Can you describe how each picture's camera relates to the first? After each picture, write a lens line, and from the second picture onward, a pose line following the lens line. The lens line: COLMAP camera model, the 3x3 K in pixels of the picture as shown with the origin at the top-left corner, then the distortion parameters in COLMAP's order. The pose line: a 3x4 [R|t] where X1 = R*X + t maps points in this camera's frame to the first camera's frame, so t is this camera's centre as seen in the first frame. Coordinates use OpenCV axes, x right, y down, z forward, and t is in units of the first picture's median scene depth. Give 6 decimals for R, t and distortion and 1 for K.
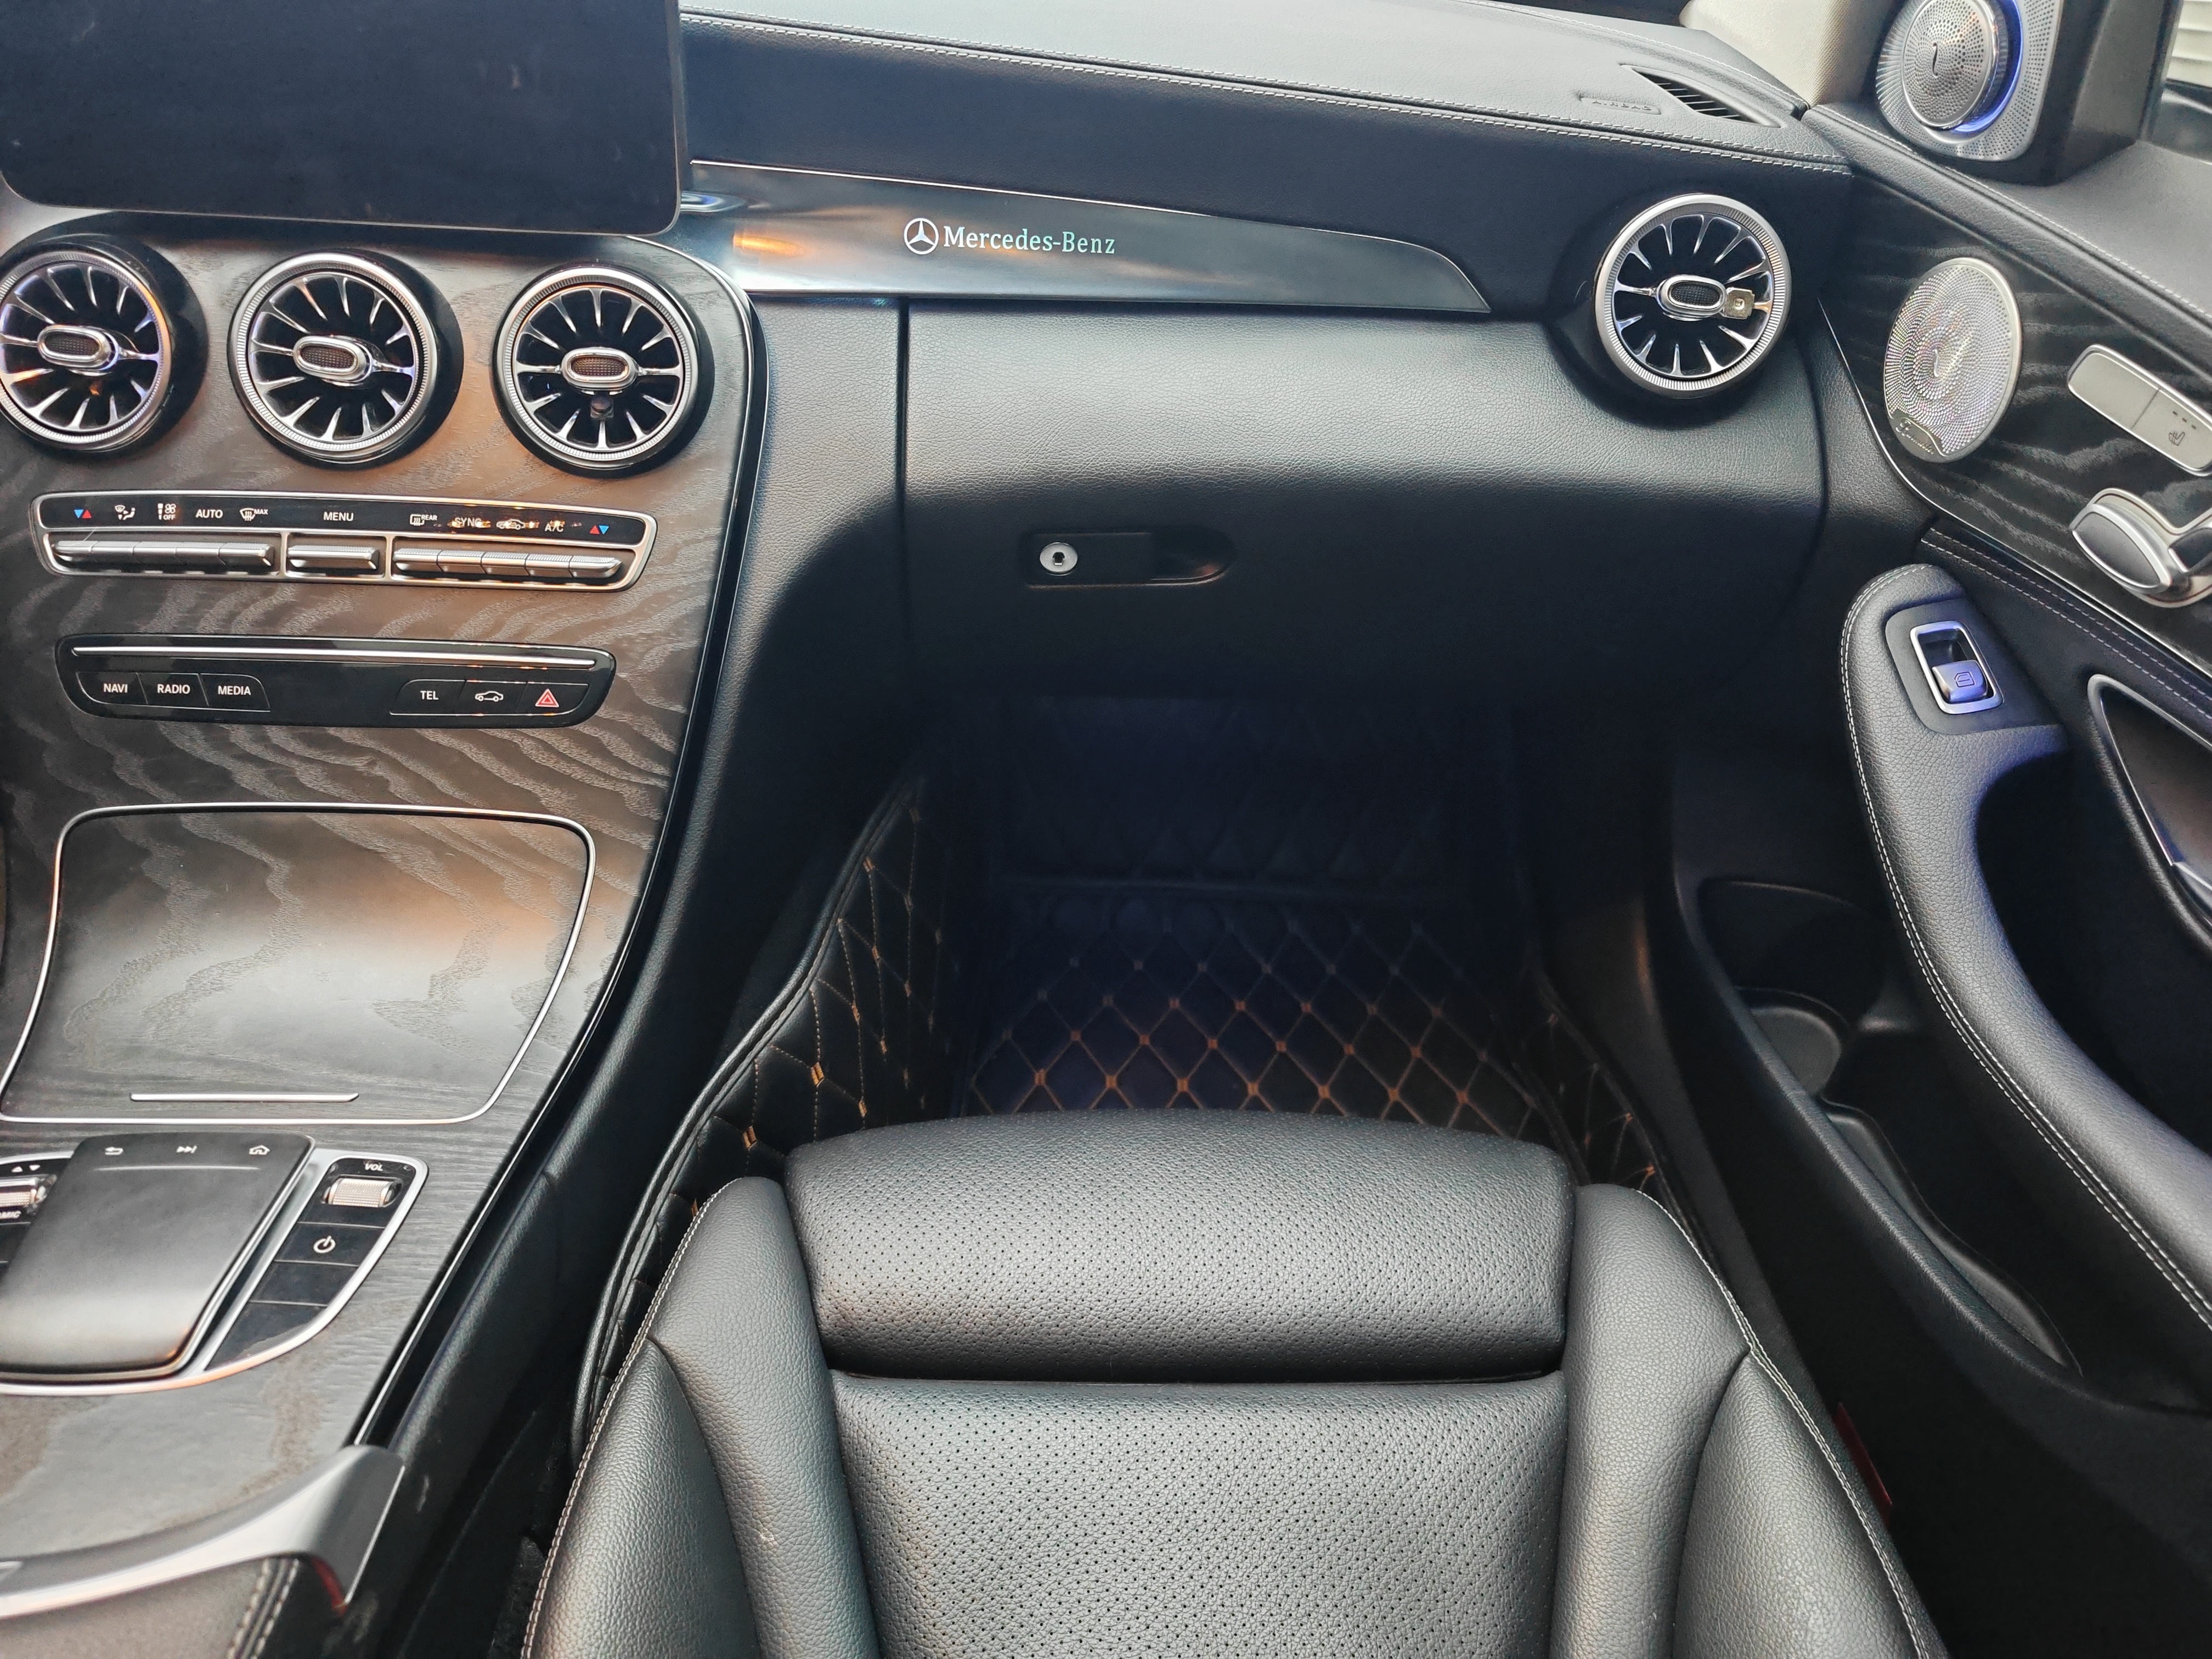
lens RADIAL K [[1681.0, 0, 1120.5], [0, 1681.0, 790.9], [0, 0, 1]] dist [0.034499, -0.041781]
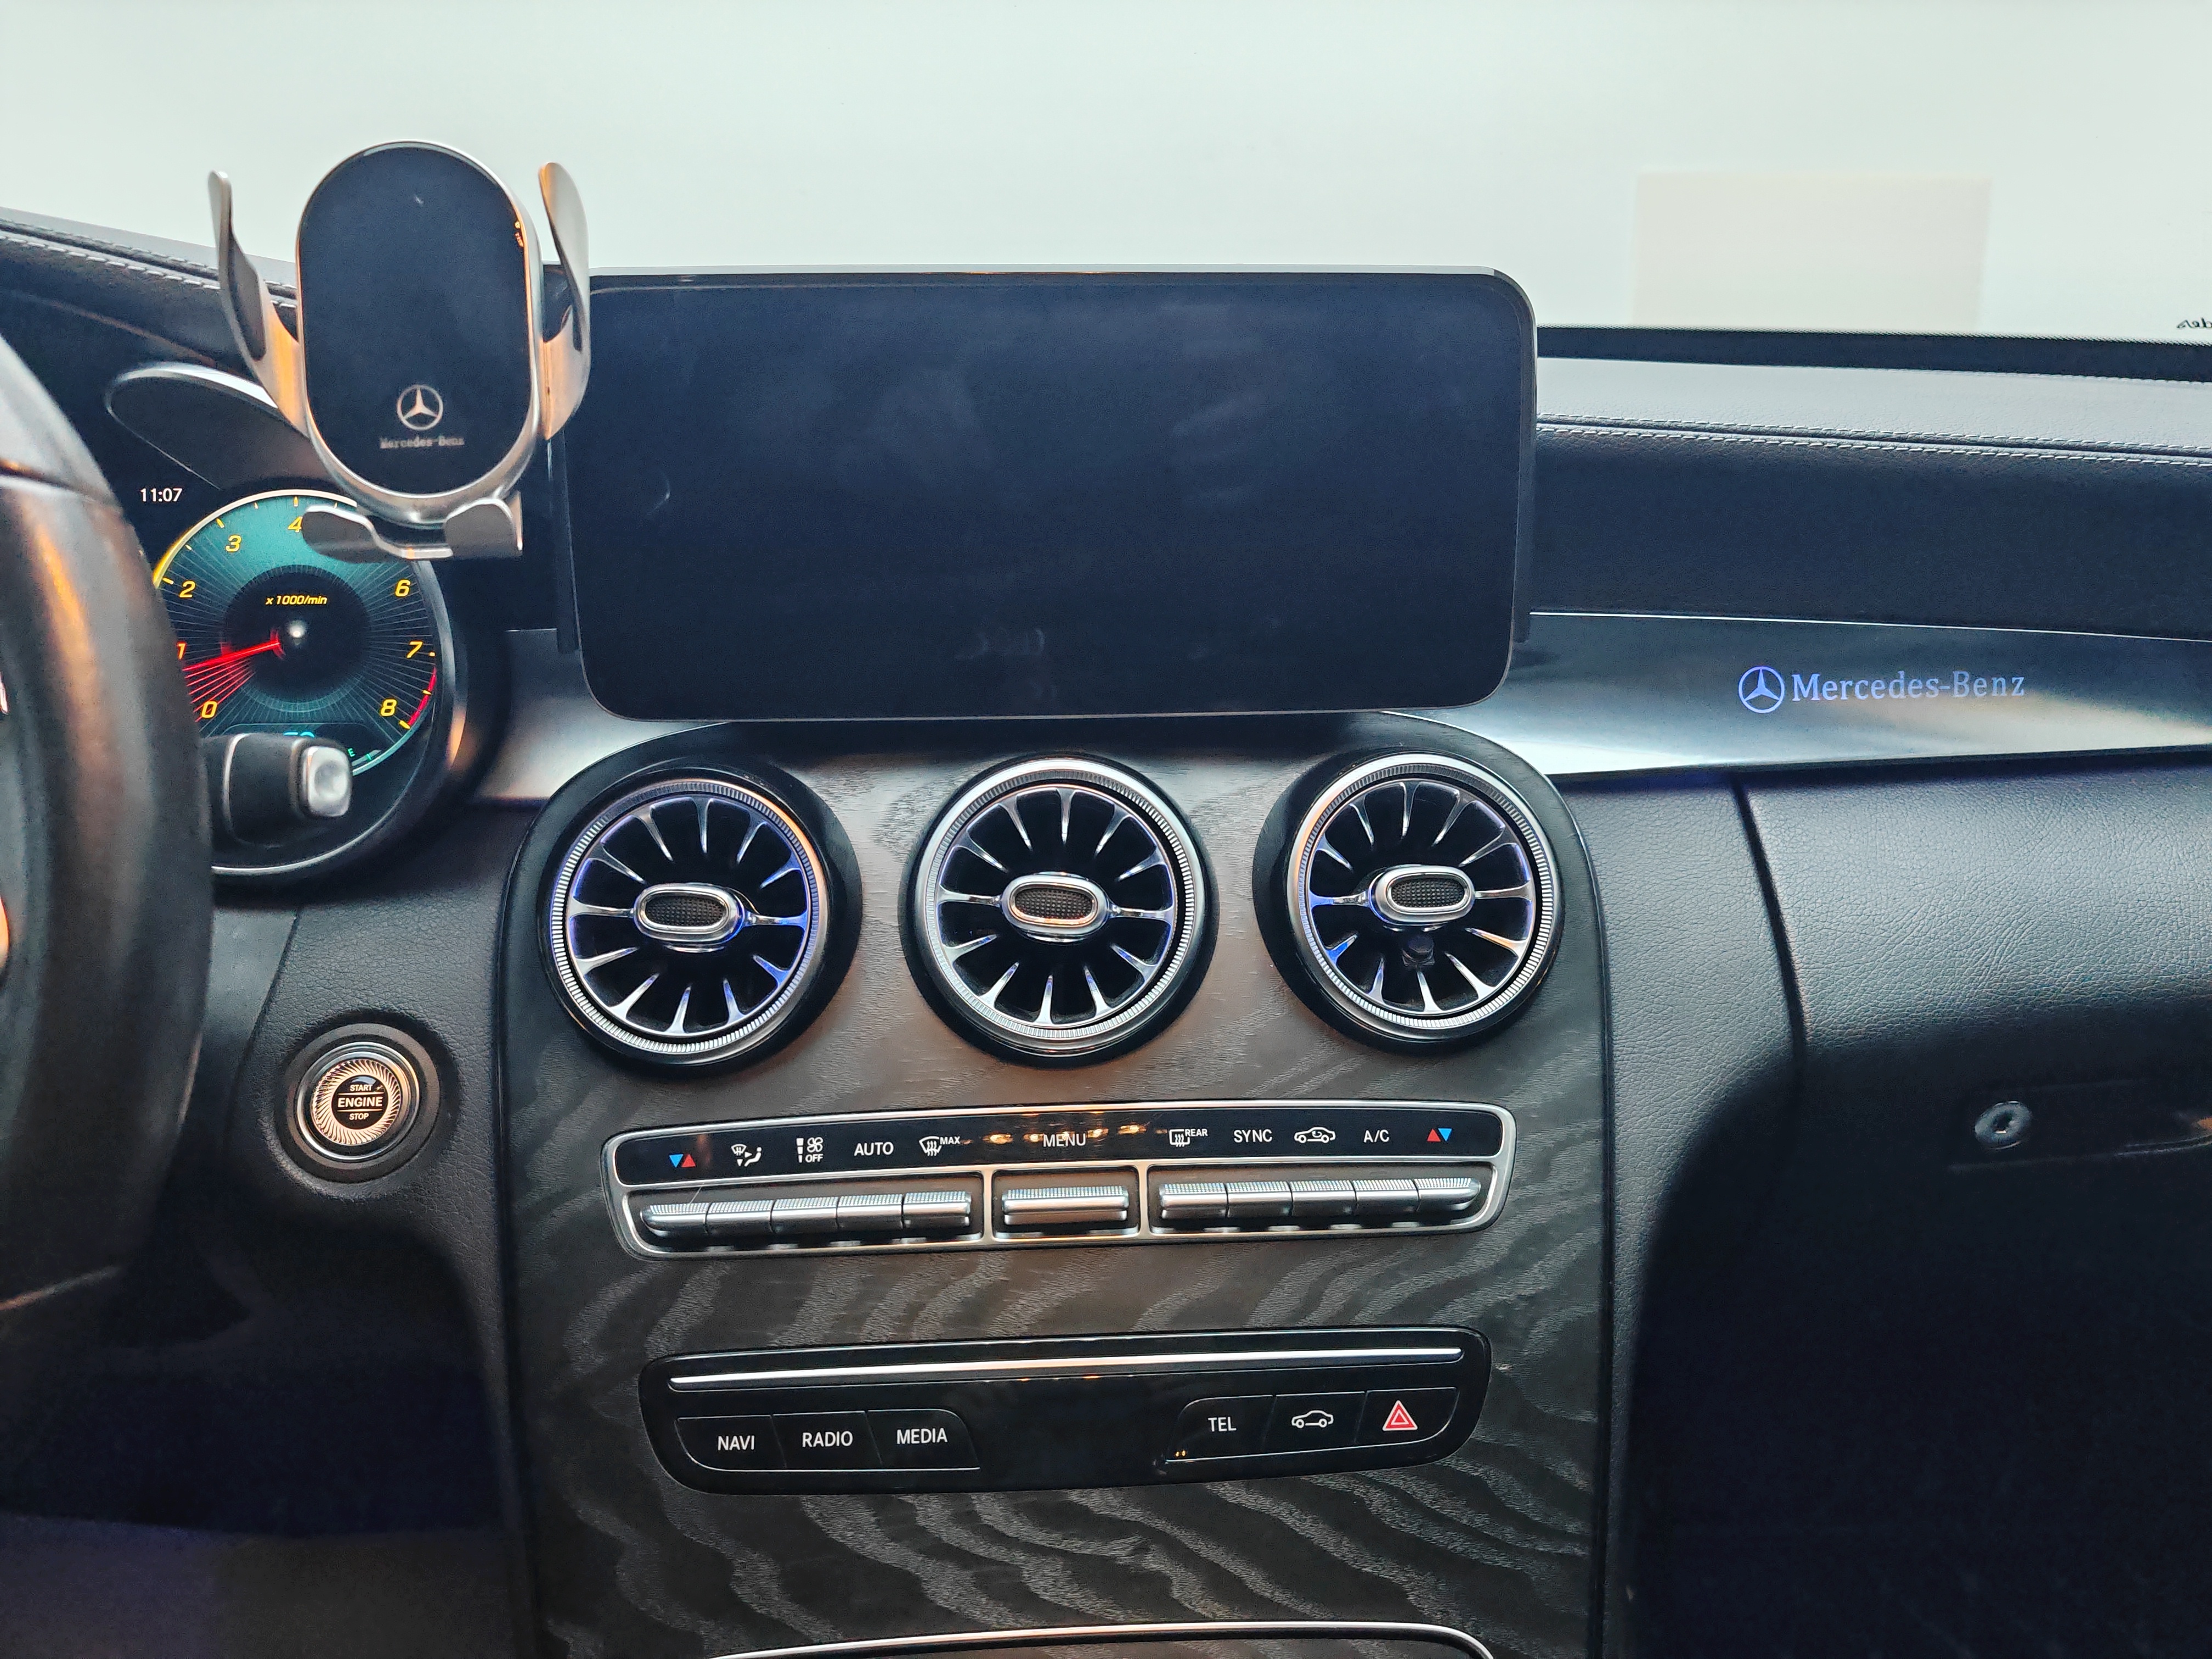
lens RADIAL K [[1681.0, 0, 1119.4], [0, 1681.0, 809.3], [0, 0, 1]] dist [0.034499, -0.041781]
pose [[0.997755, -0.062186, -0.024841, -0.416189], [0.052956, 0.959790, -0.275679, -0.104313], [0.040986, 0.273744, 0.960929, 0.338414]]
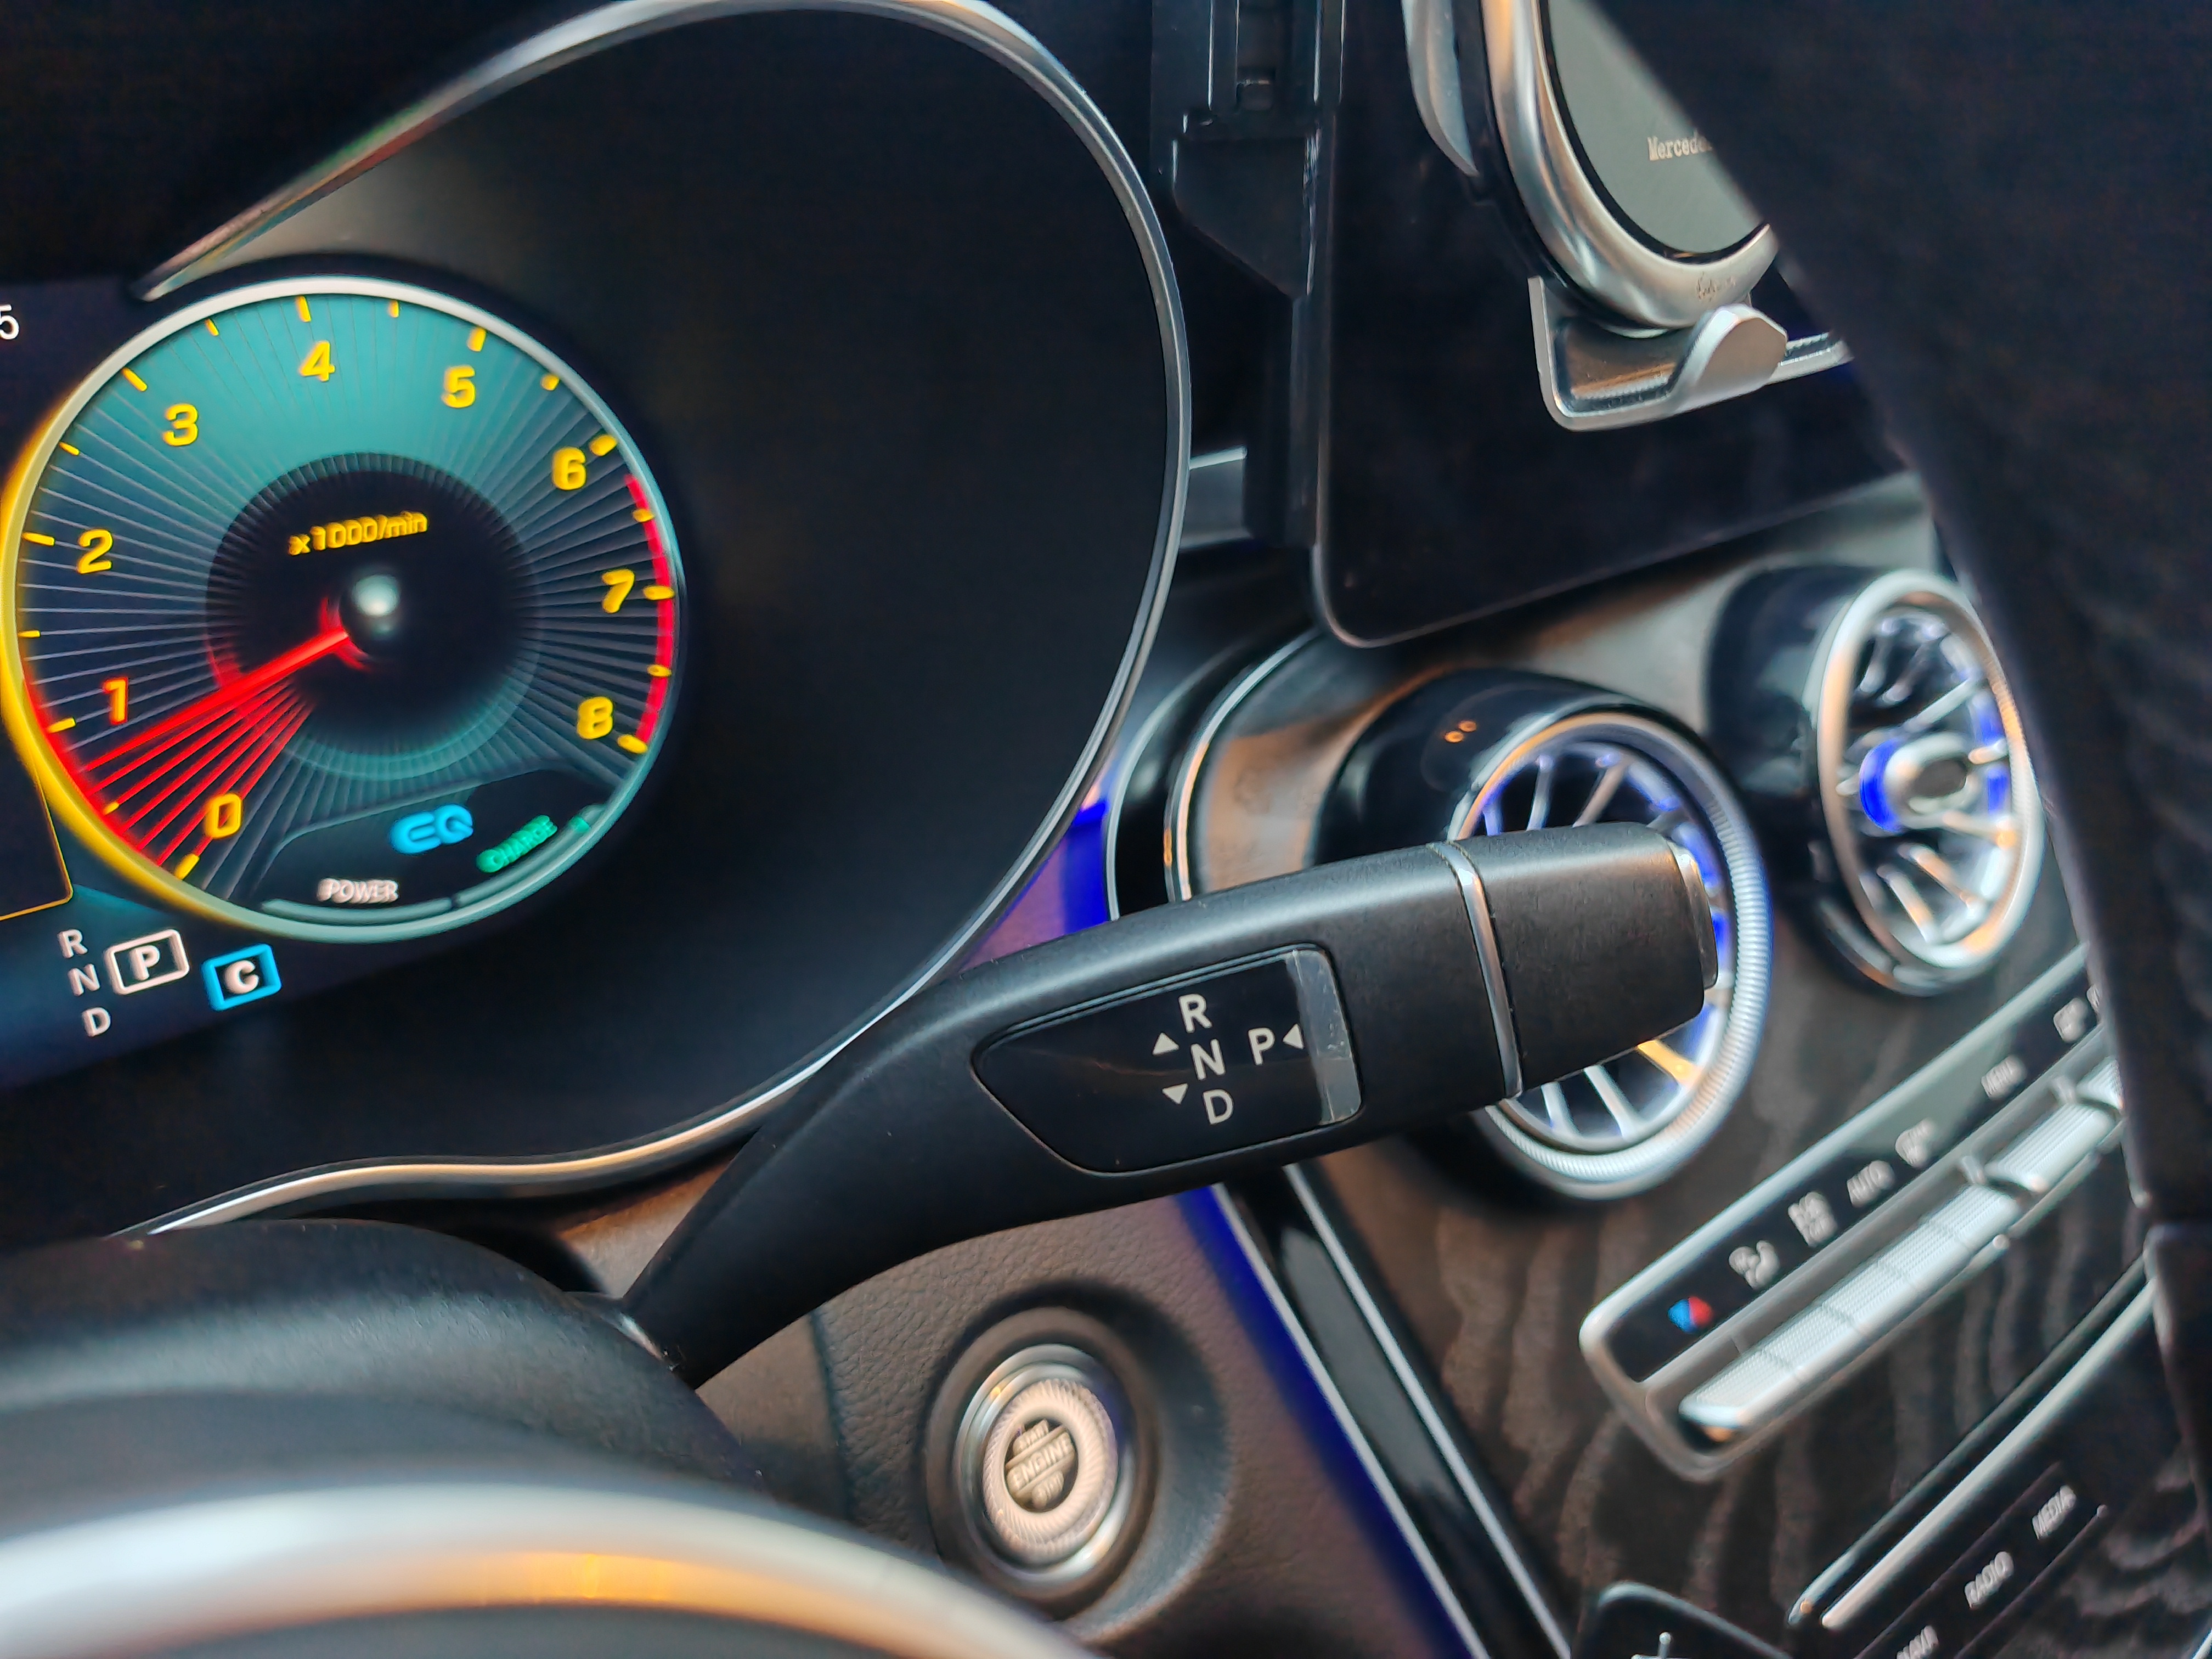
lens RADIAL K [[1752.4, 0, 1112.0], [0, 1752.4, 779.5], [0, 0, 1]] dist [-0.026334, 0.007635]
pose [[0.789546, -0.303667, 0.533295, -0.907445], [0.357892, 0.933761, 0.001838, -0.335028], [-0.498528, 0.189411, 0.845927, 0.680407]]
